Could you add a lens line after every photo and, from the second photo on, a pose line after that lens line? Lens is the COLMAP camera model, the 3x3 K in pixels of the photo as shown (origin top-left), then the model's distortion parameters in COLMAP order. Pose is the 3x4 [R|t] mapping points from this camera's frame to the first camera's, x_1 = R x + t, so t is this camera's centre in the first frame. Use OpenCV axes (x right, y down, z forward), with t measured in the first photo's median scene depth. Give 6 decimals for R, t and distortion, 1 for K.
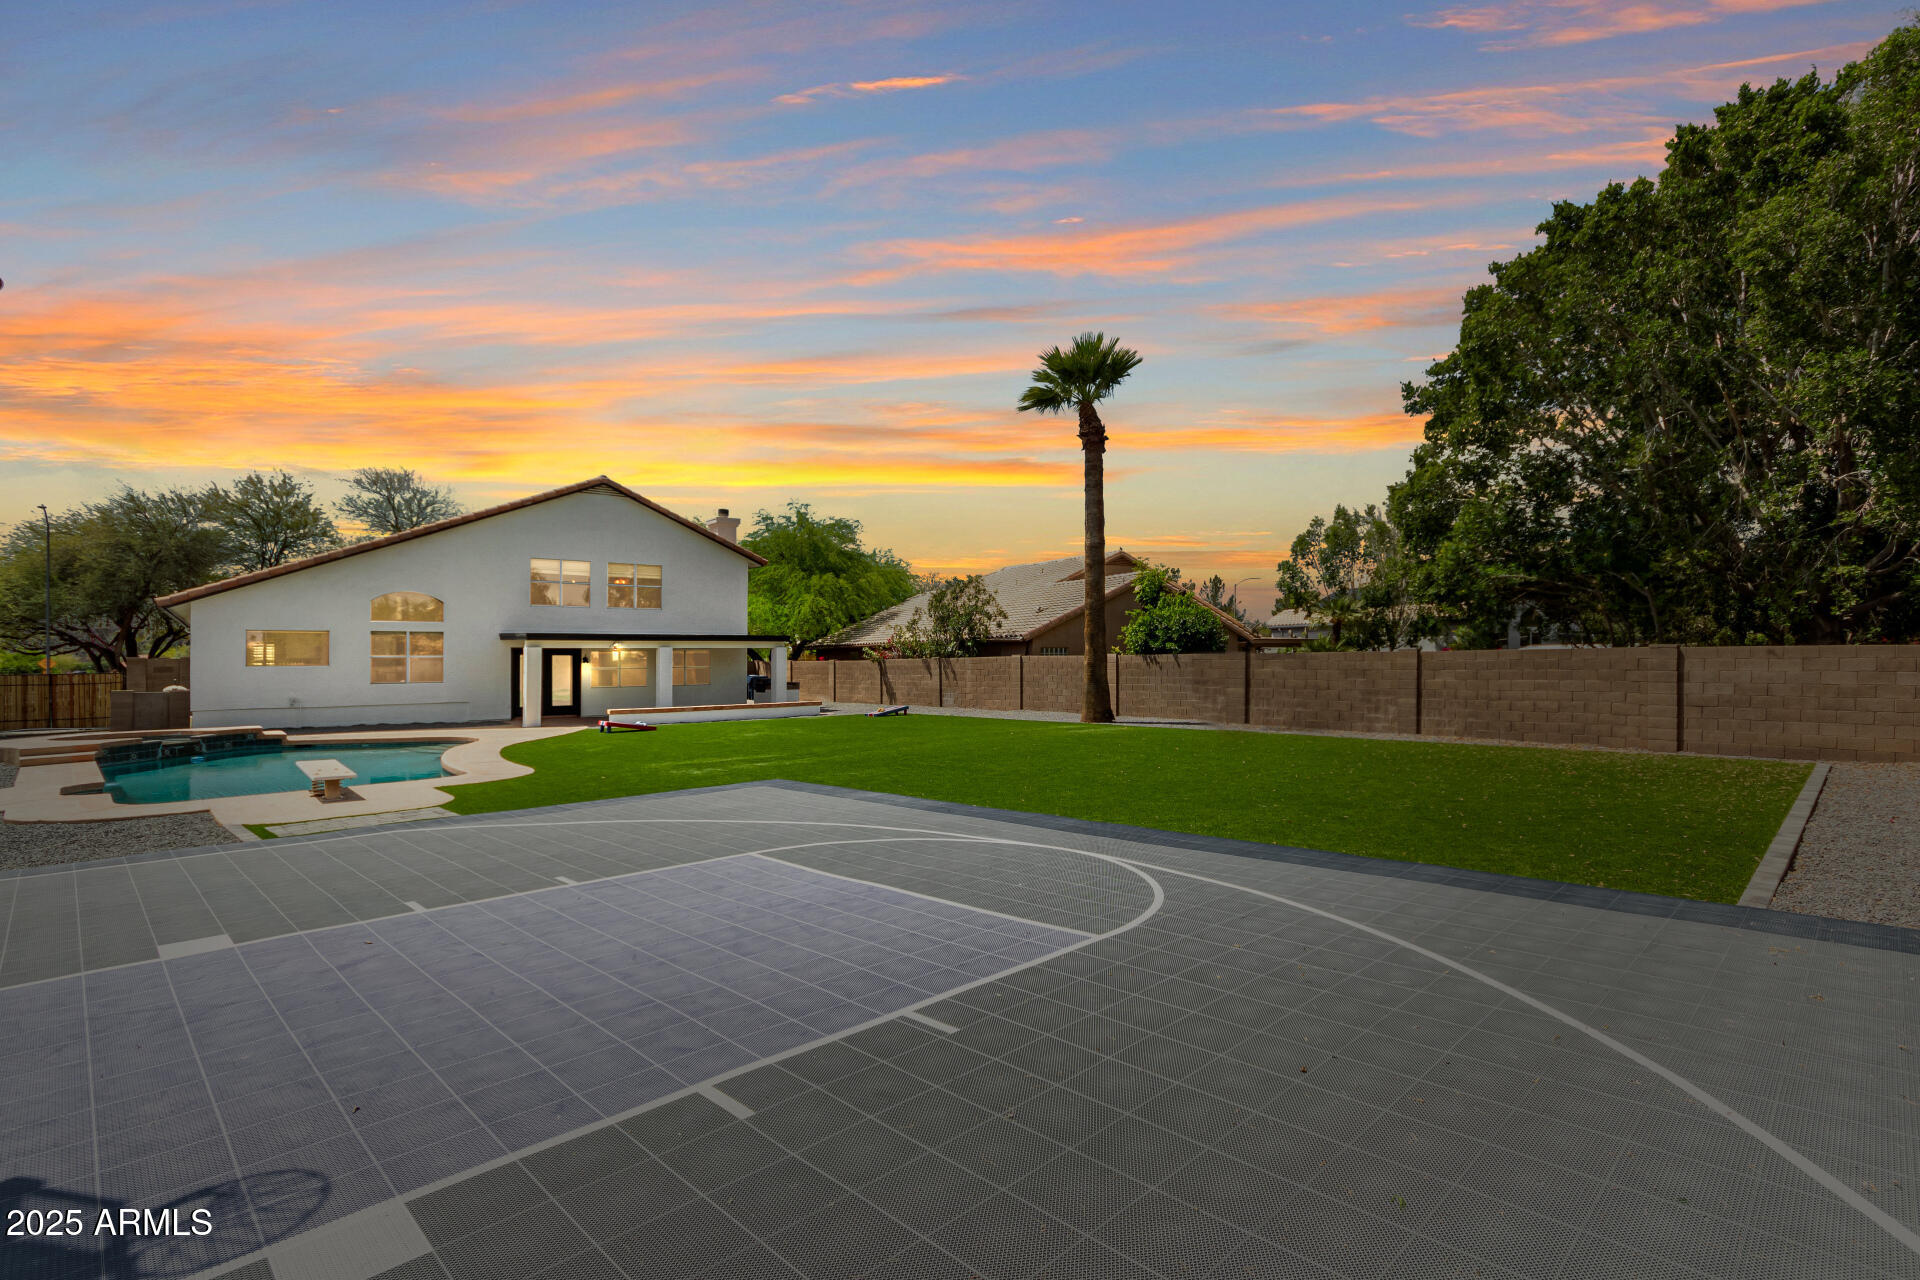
lens RADIAL K [[903.4, 0, 962.1], [0, 903.4, 648.3], [0, 0, 1]] dist [0.002846, 0.001241]
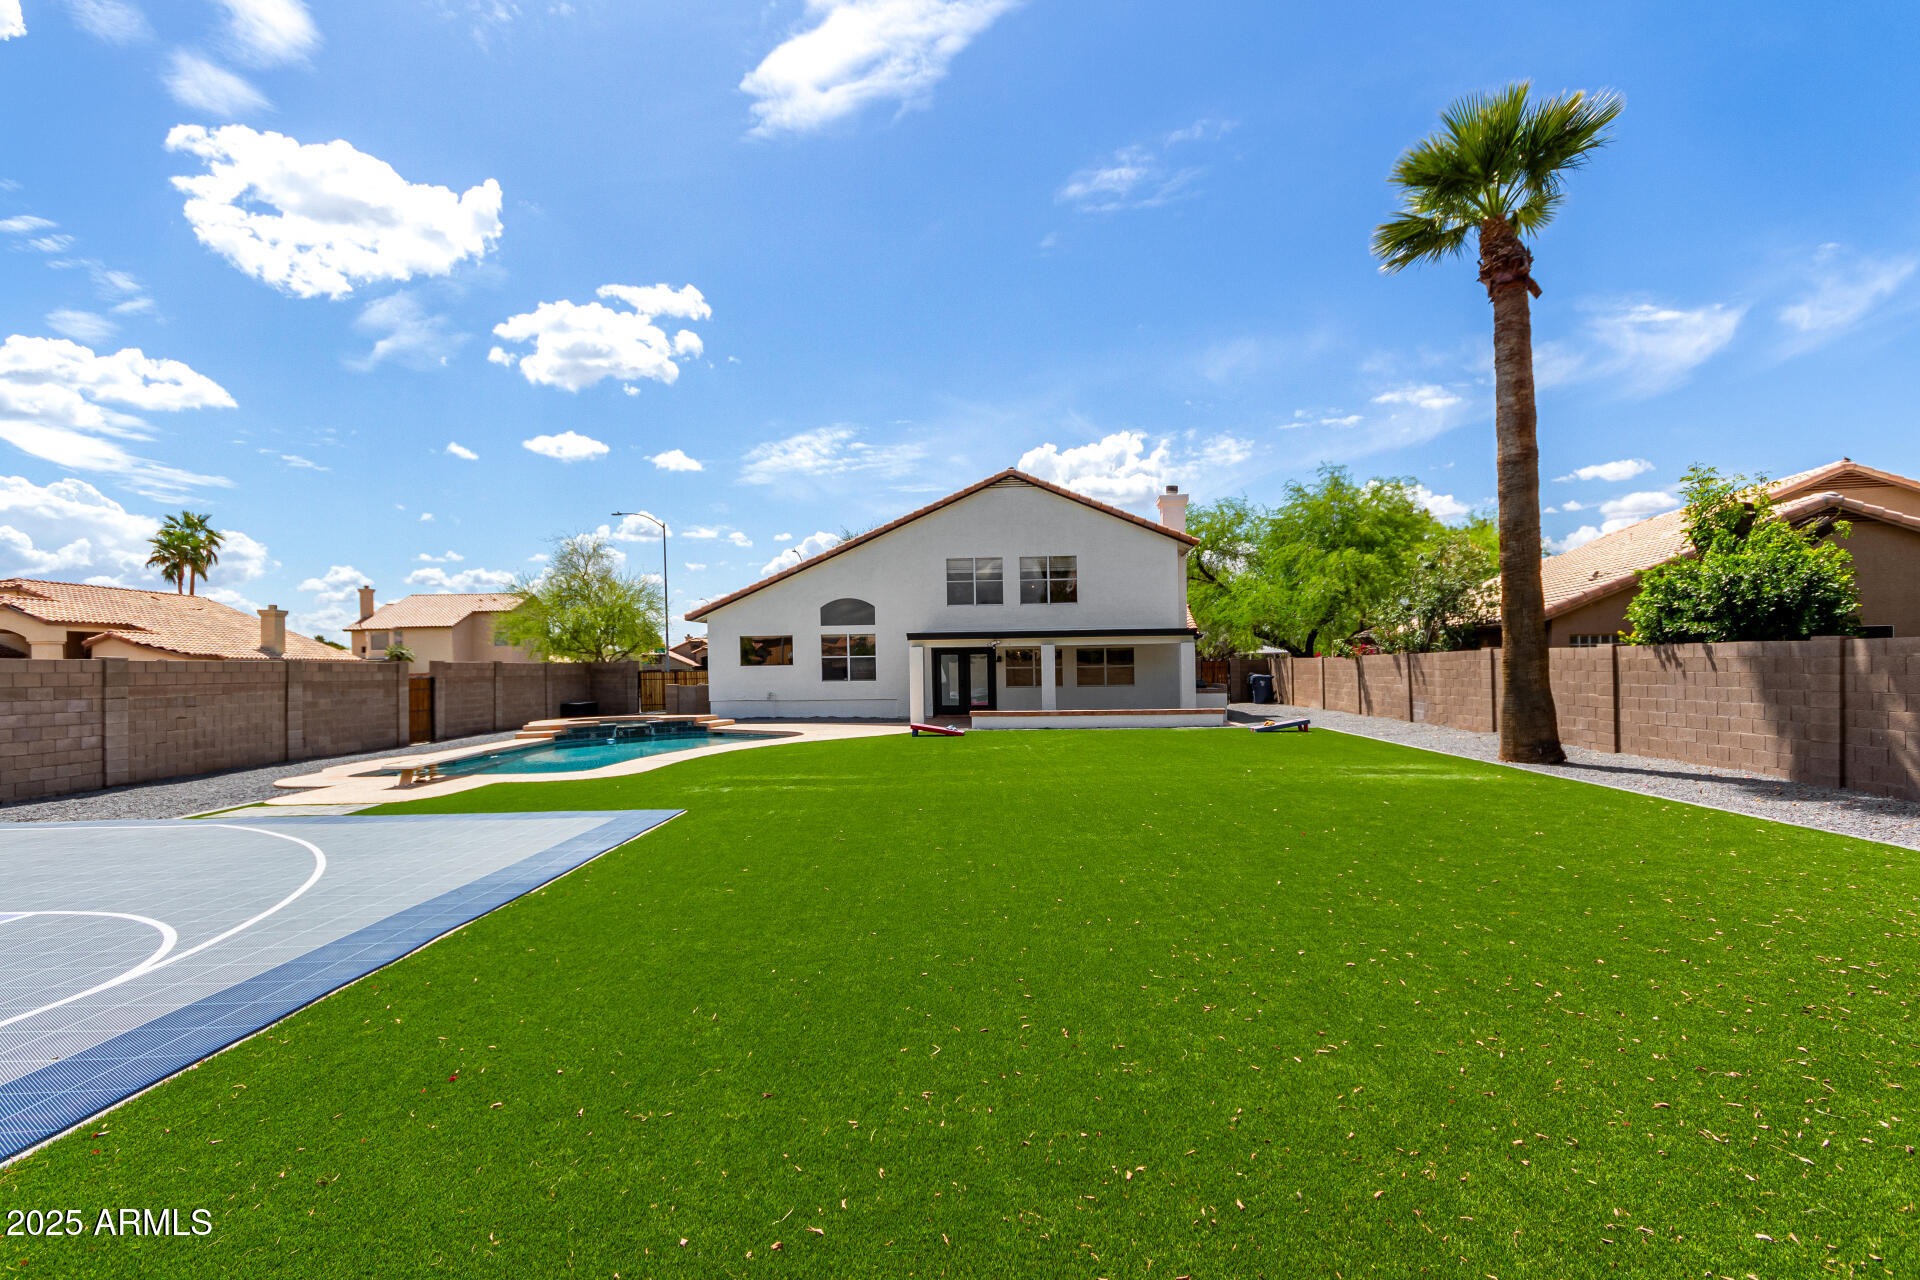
lens RADIAL K [[903.4, 0, 968.1], [0, 903.4, 652.3], [0, 0, 1]] dist [0.002846, 0.001241]
pose [[0.725150, -0.009915, -0.688520, 0.257042], [0.016753, 0.999854, 0.003245, 0.002439], [0.688387, -0.013887, 0.725210, 0.293289]]
